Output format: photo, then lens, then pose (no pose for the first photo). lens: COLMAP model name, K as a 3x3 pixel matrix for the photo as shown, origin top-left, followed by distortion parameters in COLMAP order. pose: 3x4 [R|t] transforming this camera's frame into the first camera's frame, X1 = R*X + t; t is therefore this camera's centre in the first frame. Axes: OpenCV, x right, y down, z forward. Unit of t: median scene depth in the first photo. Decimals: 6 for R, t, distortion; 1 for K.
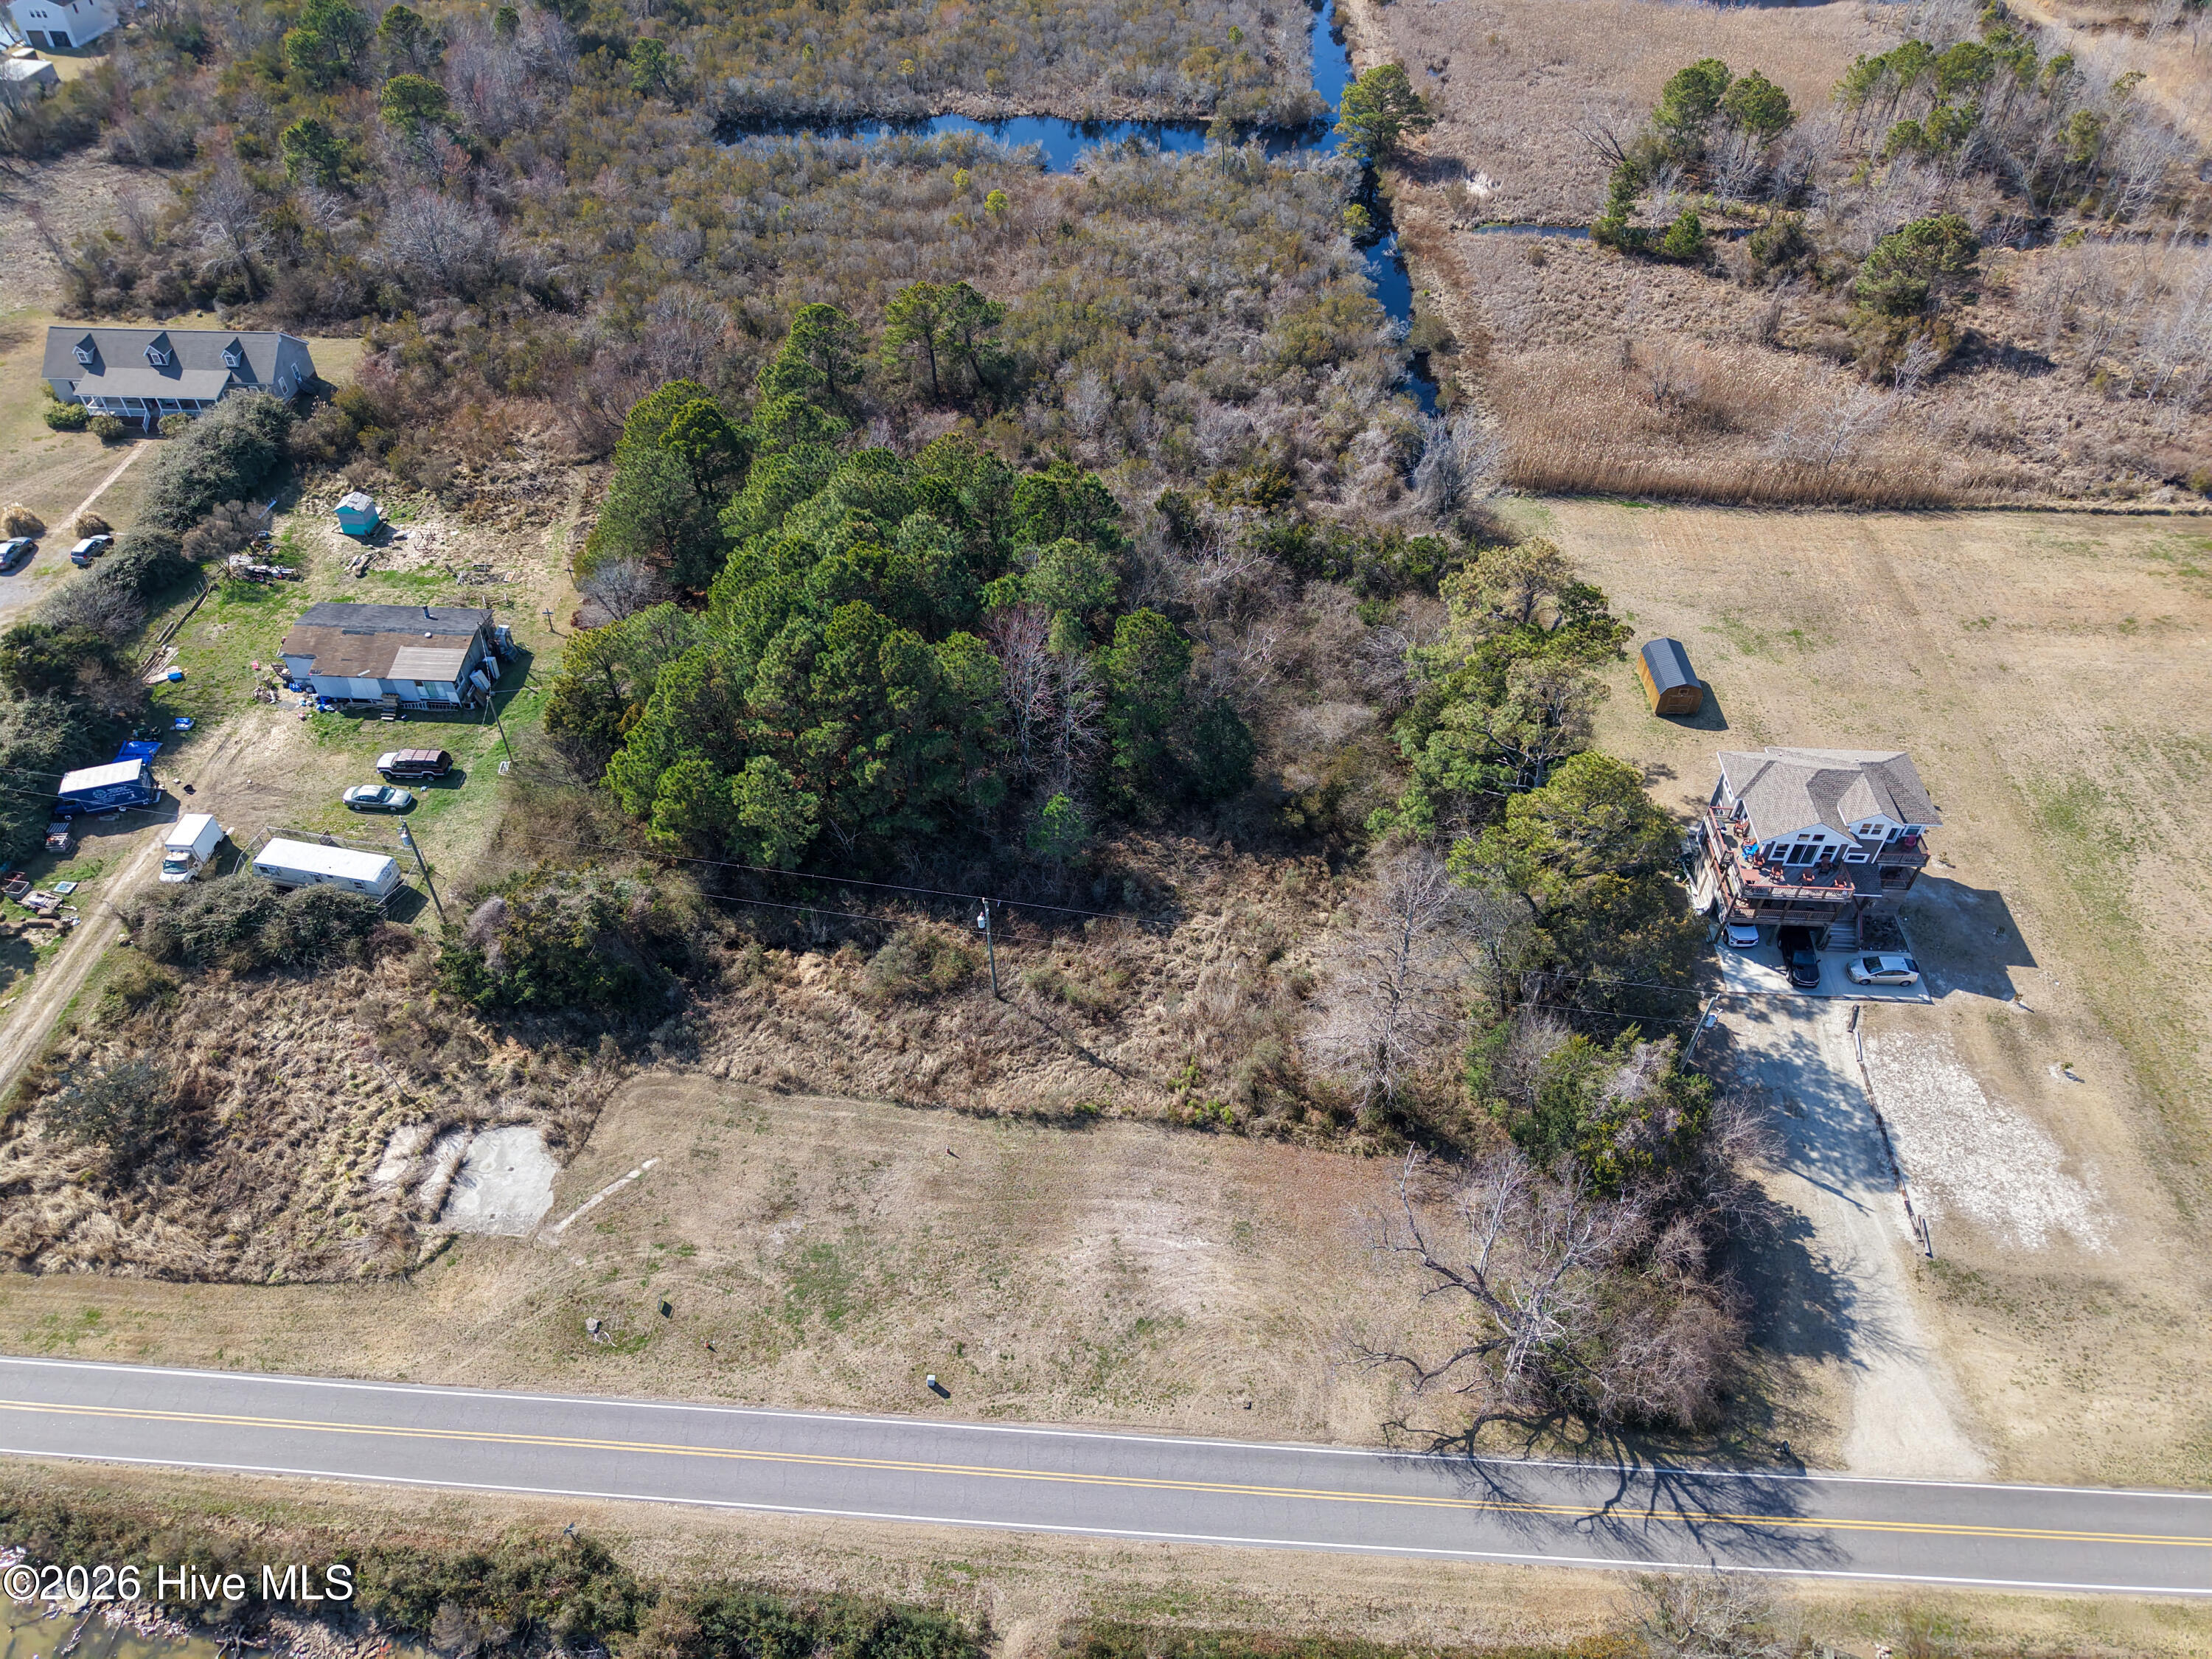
lens RADIAL K [[1499.7, 0, 1110.1], [0, 1499.7, 829.3], [0, 0, 1]] dist [0.007459, -0.001372]
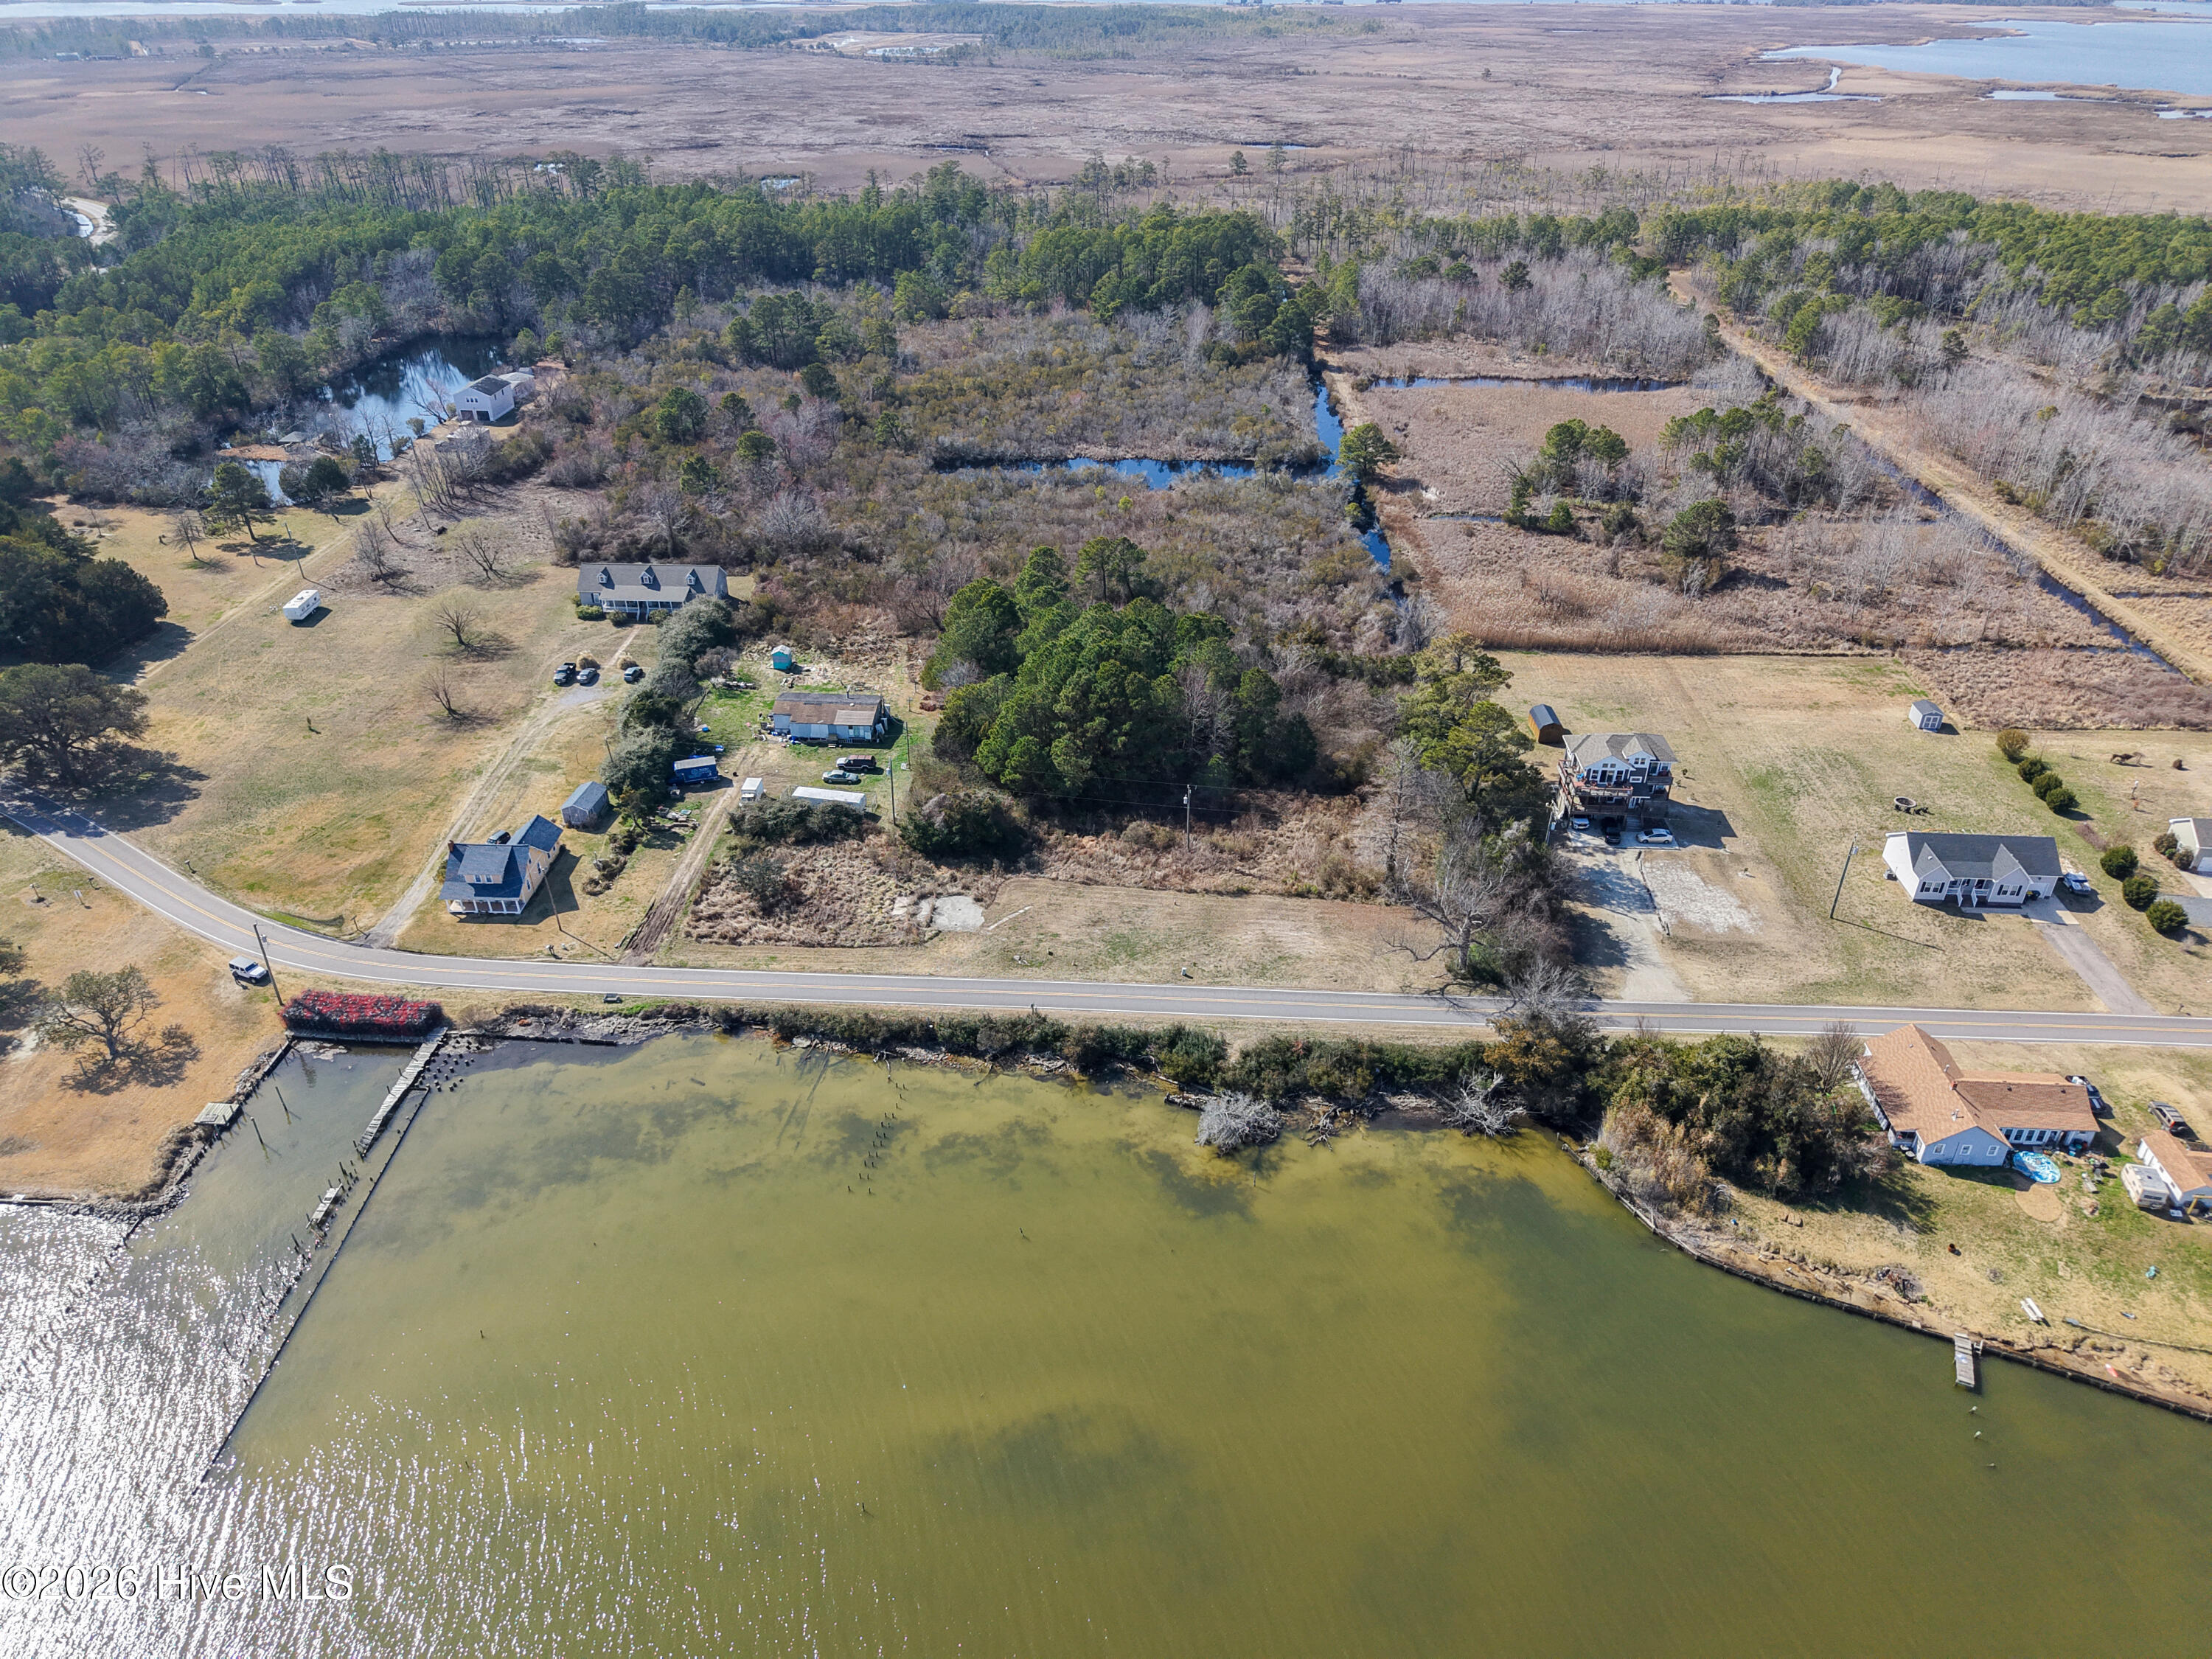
lens RADIAL K [[1483.9, 0, 1112.2], [0, 1483.9, 834.7], [0, 0, 1]] dist [0.047054, -0.053085]
pose [[0.999979, -0.006177, 0.001710, -0.119483], [0.006403, 0.975199, -0.221238, 0.342514], [-0.000301, 0.221244, 0.975218, -0.572829]]
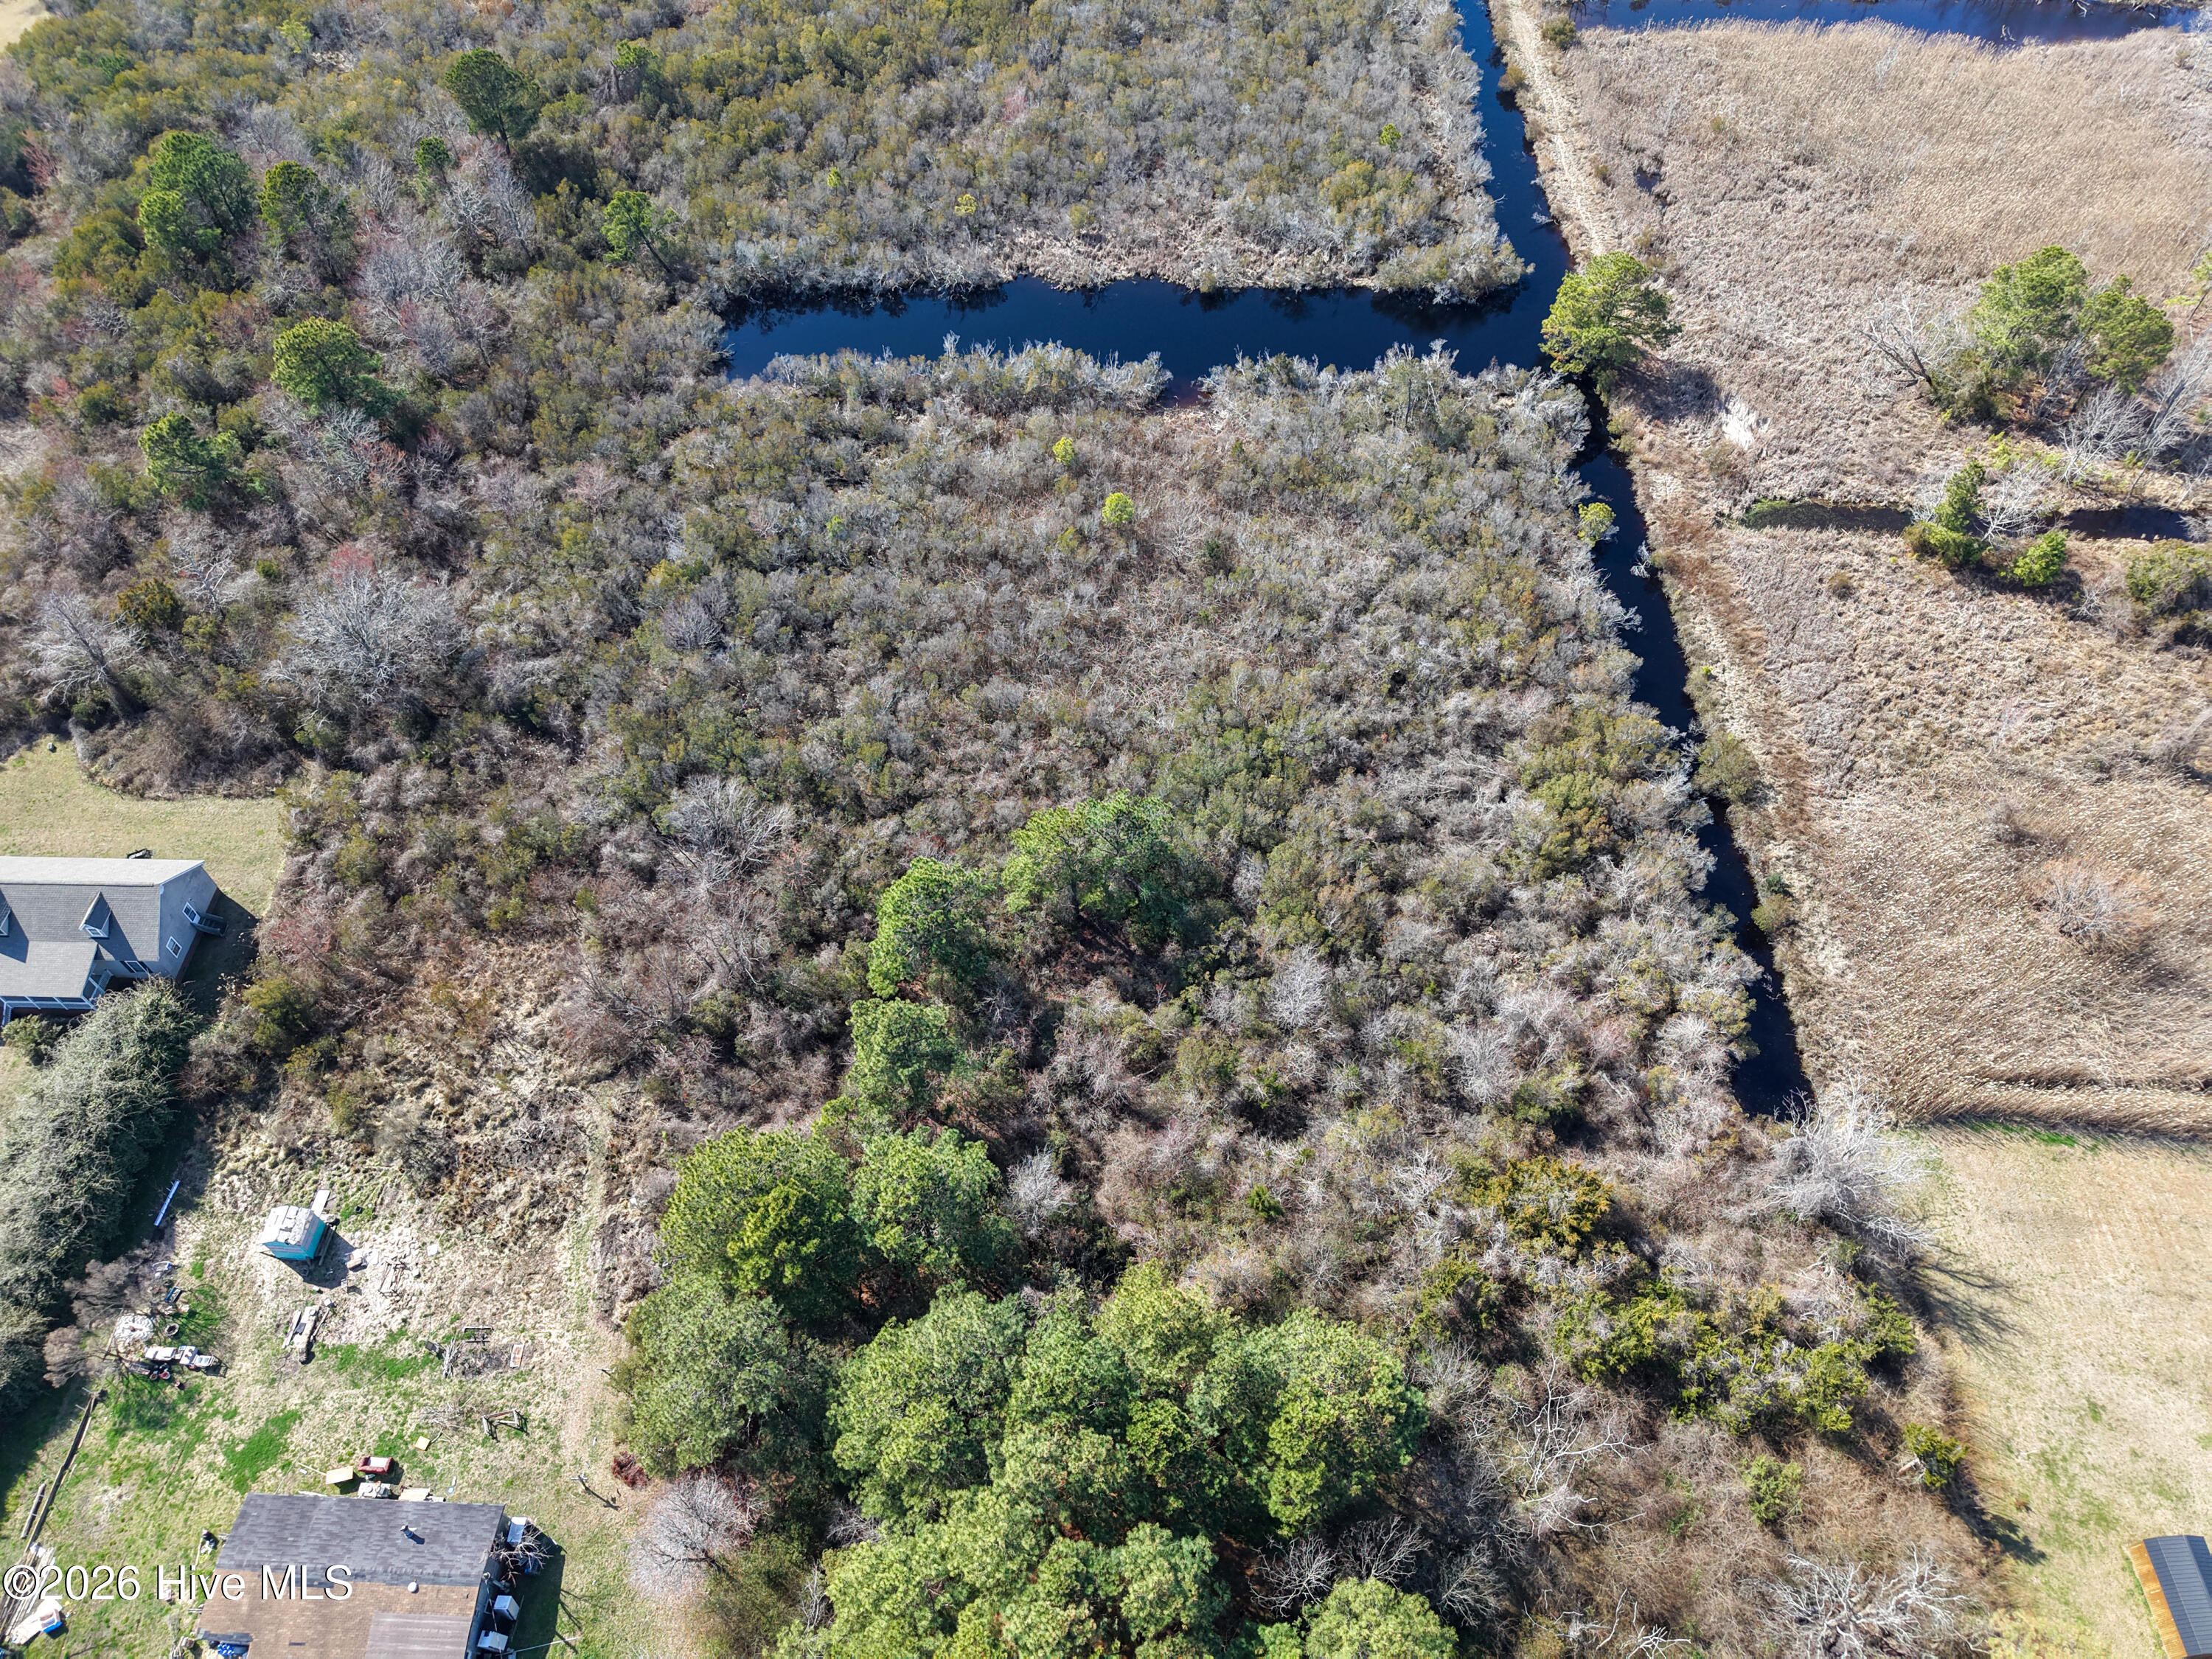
lens RADIAL K [[1511.7, 0, 1106.0], [0, 1511.7, 829.5], [0, 0, 1]] dist [0.008551, -0.003116]
pose [[0.999898, -0.010011, 0.010182, -0.114512], [0.008351, 0.988390, 0.151710, -0.470318], [-0.011583, -0.151610, 0.988373, 0.295435]]
